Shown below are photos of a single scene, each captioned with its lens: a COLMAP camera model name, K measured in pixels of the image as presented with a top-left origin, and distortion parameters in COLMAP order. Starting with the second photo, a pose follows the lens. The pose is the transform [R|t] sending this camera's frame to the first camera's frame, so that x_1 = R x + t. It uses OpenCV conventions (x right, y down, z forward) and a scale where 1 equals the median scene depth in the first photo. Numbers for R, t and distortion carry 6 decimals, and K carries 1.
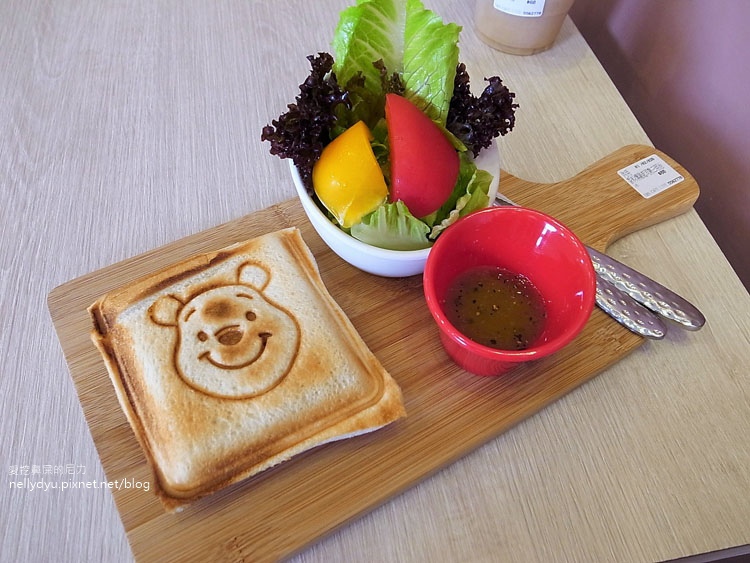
lens RADIAL K [[603.1, 0, 378.0], [0, 603.1, 280.9], [0, 0, 1]] dist [-0.047213, 0.044589]
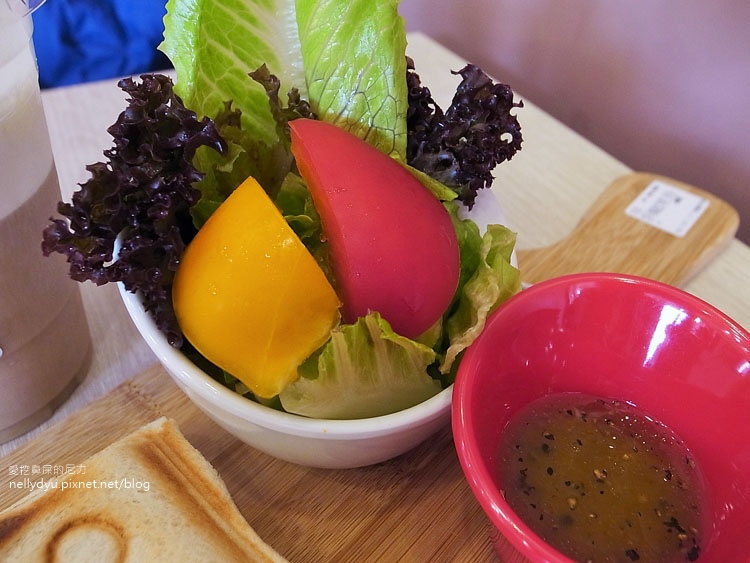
lens RADIAL K [[603.1, 0, 369.6], [0, 603.1, 277.3], [0, 0, 1]] dist [-0.047213, 0.044589]
pose [[0.958069, -0.221142, 0.182206, -0.042083], [0.256397, 0.945527, -0.200596, -0.061198], [-0.127920, 0.238902, 0.962581, 0.513092]]
